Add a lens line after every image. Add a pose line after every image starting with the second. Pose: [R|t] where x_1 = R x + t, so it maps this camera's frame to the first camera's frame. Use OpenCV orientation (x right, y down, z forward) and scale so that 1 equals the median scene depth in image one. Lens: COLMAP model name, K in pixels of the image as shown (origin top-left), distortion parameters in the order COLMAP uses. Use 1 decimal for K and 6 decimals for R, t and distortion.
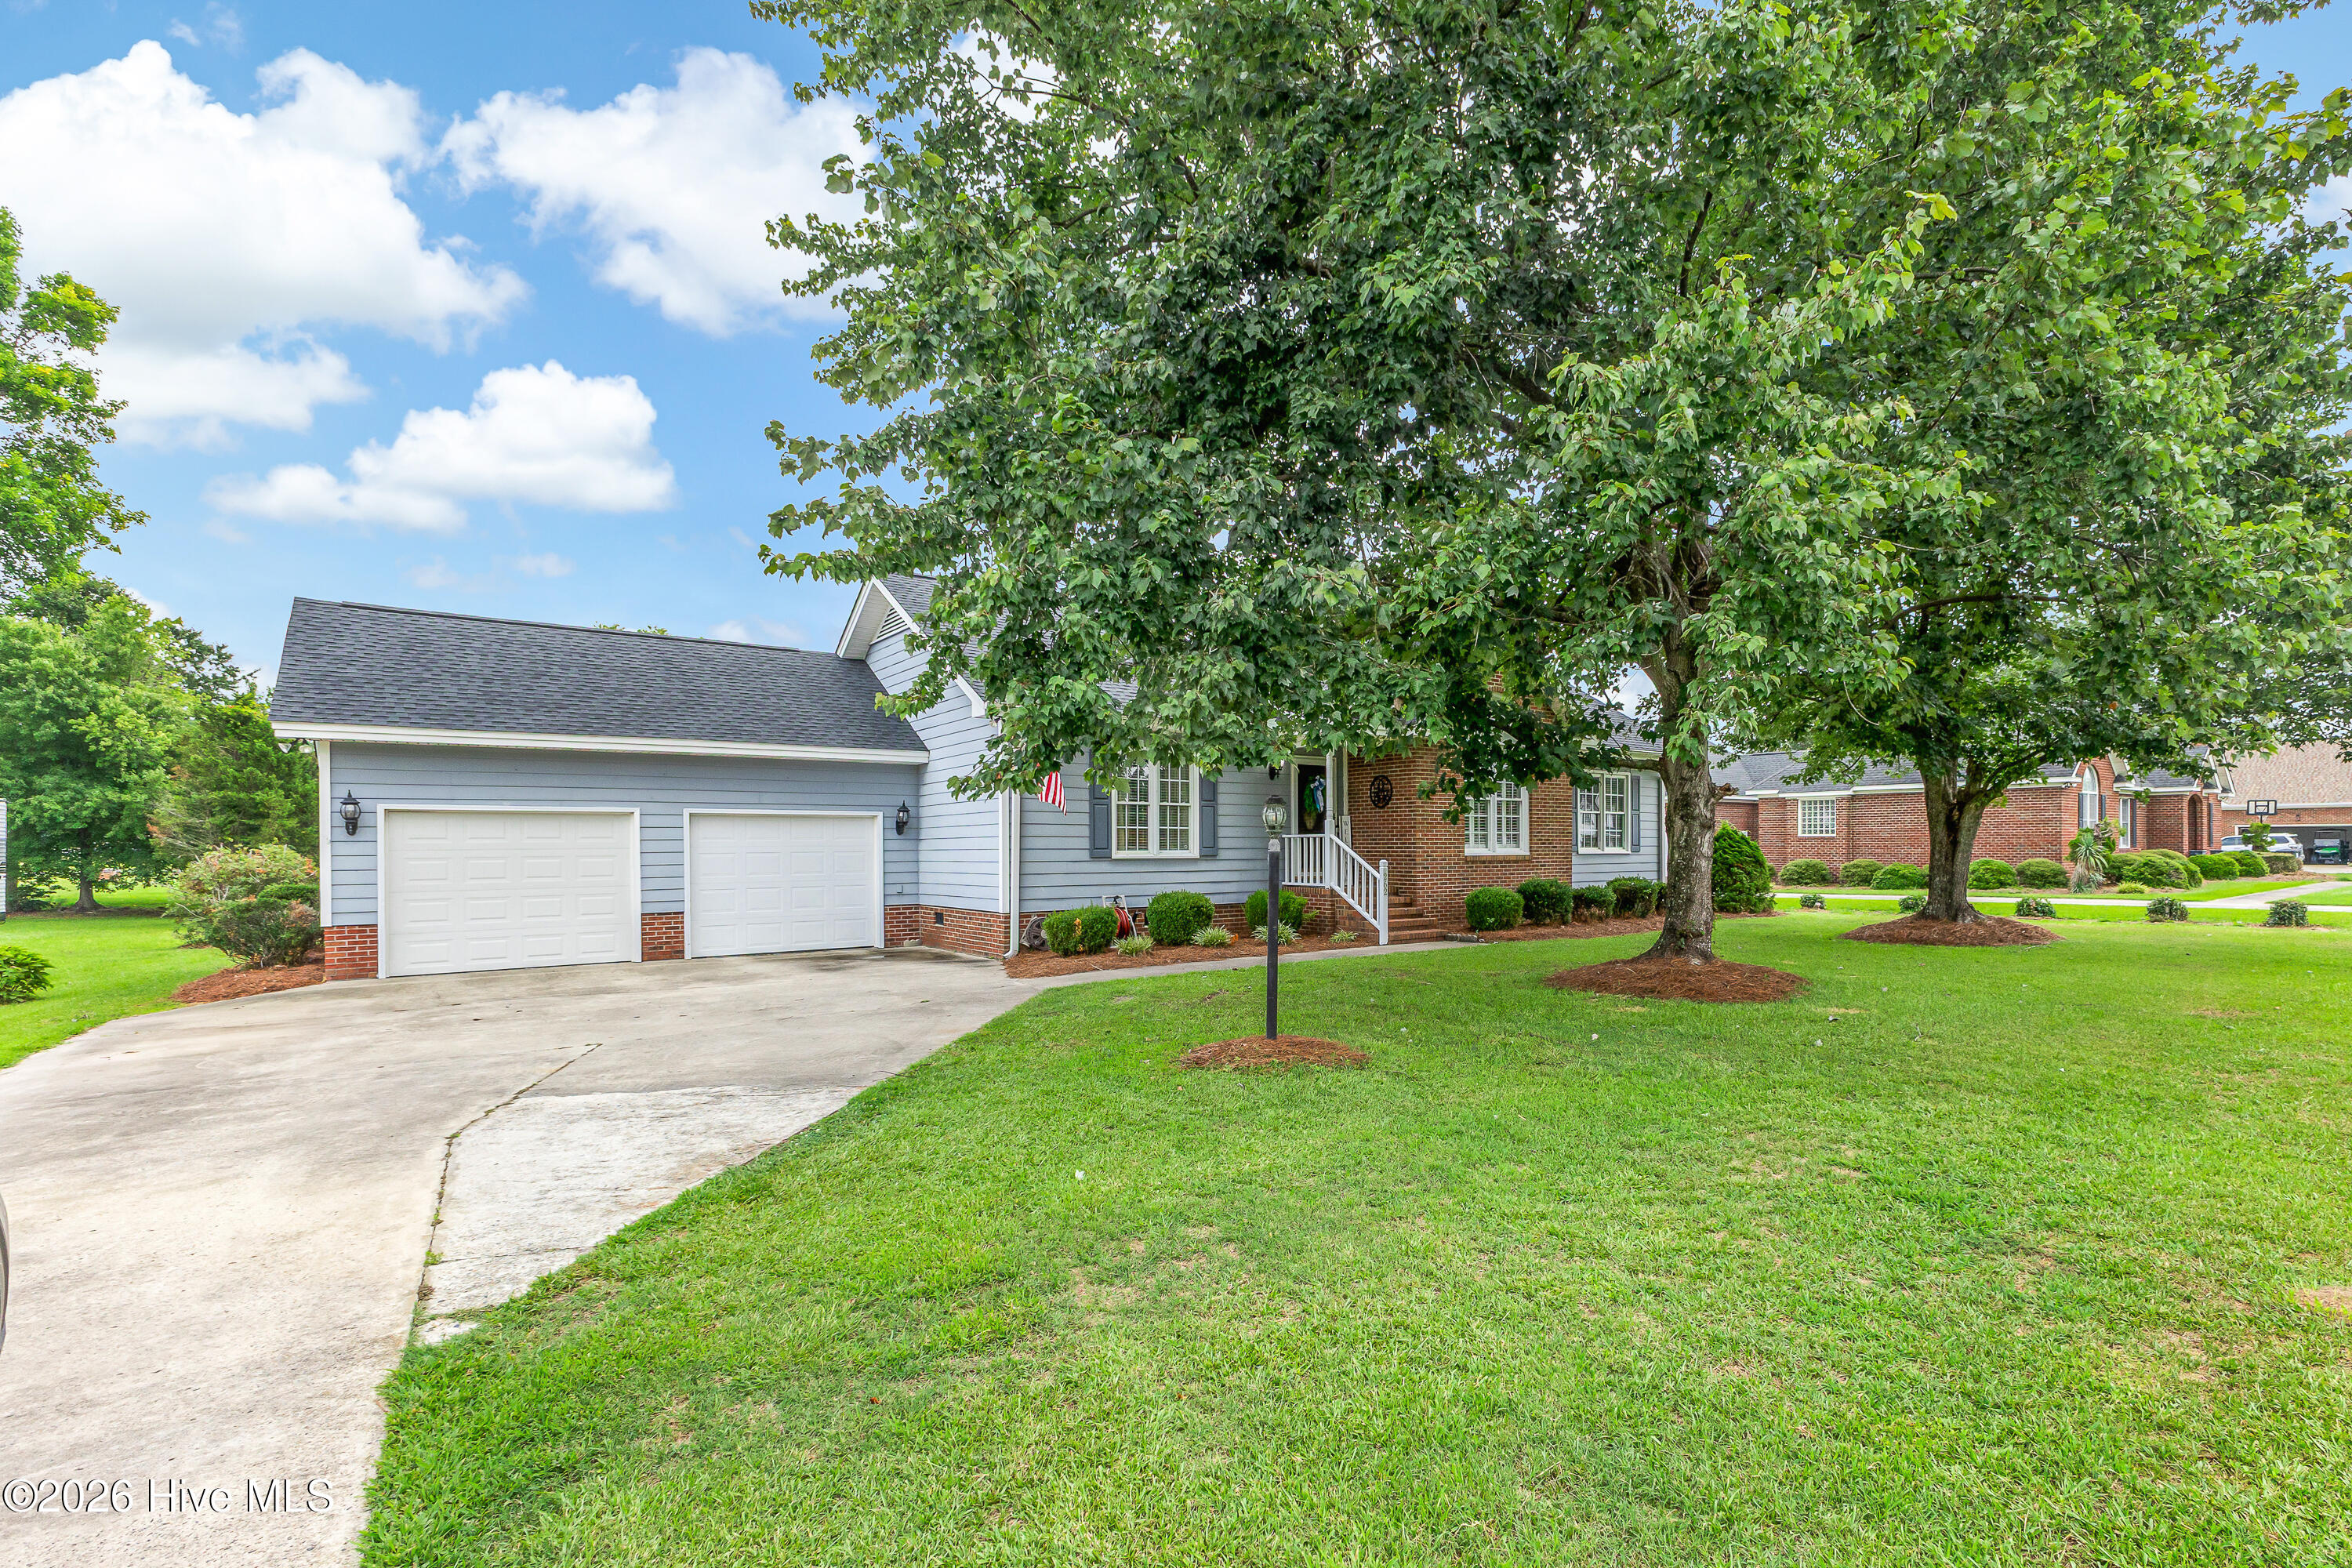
lens RADIAL K [[996.0, 0, 1180.6], [0, 996.0, 842.3], [0, 0, 1]] dist [0.000313, 0.000033]
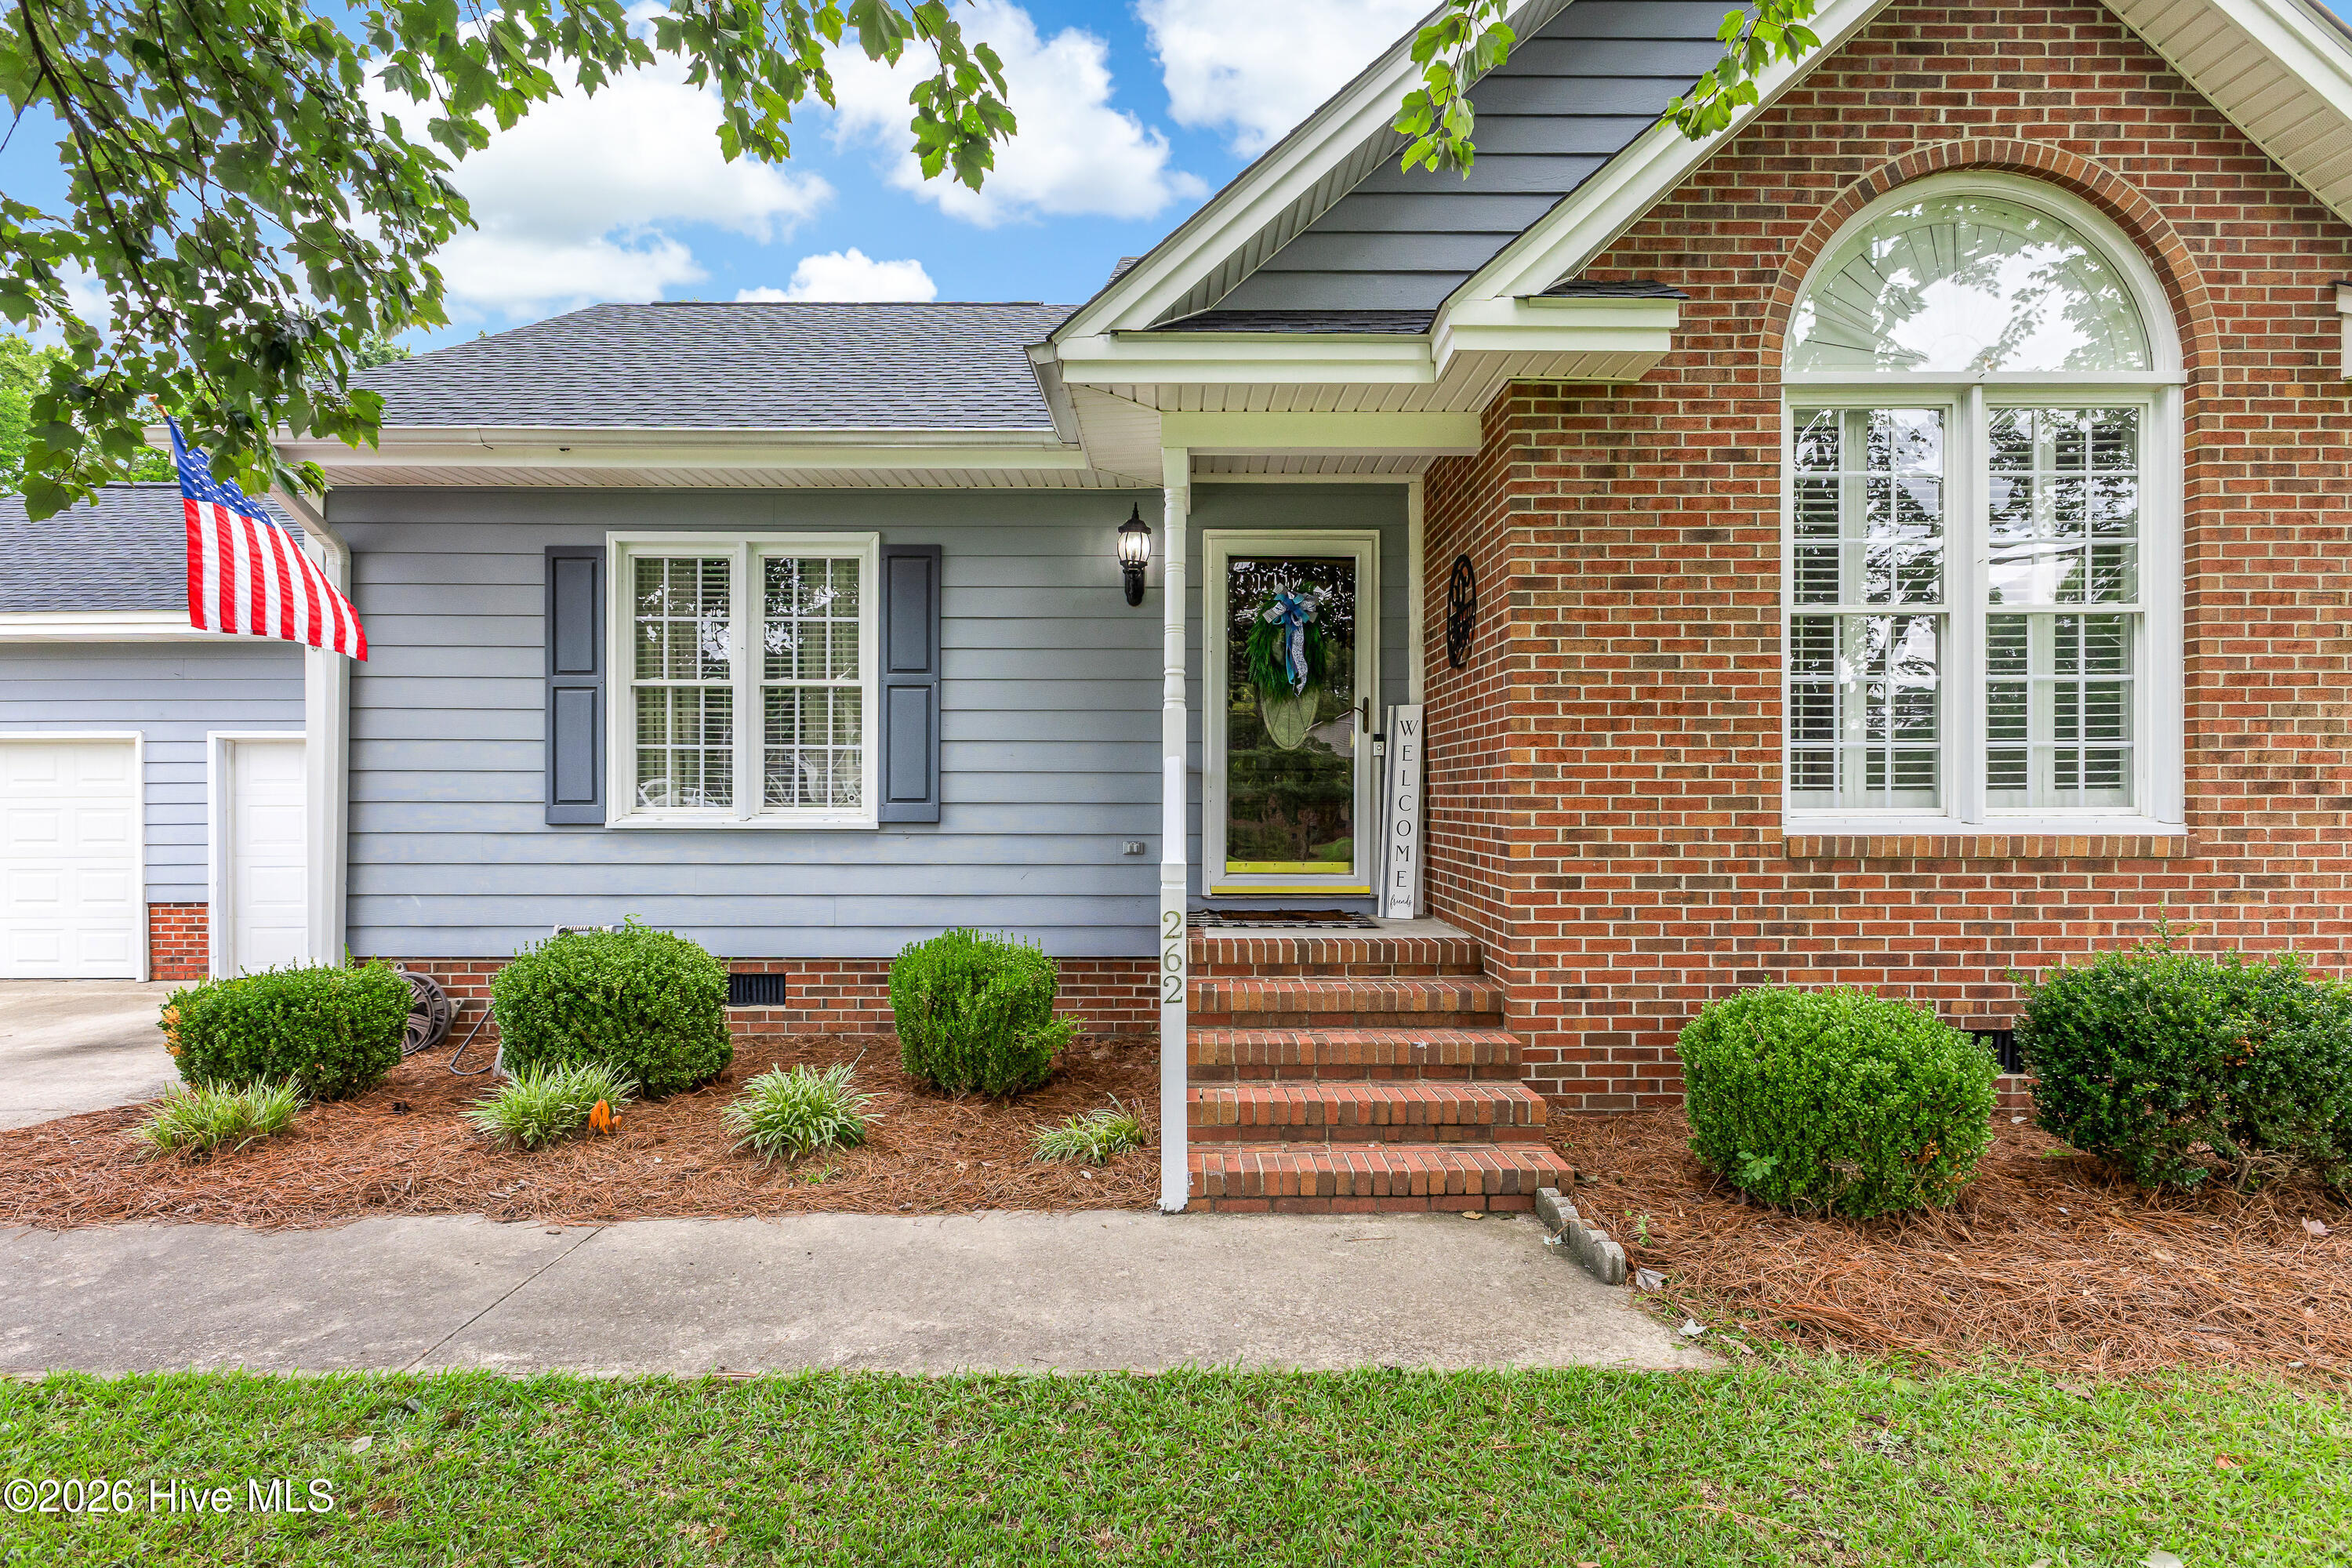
lens RADIAL K [[1076.9, 0, 1176.0], [0, 1076.9, 784.0], [0, 0, 1]] dist [-0.001934, 0.000076]
pose [[0.826412, -0.003330, -0.563056, 0.338388], [0.000577, 0.999987, -0.005067, 0.001799], [0.563065, 0.003863, 0.826403, 0.753833]]
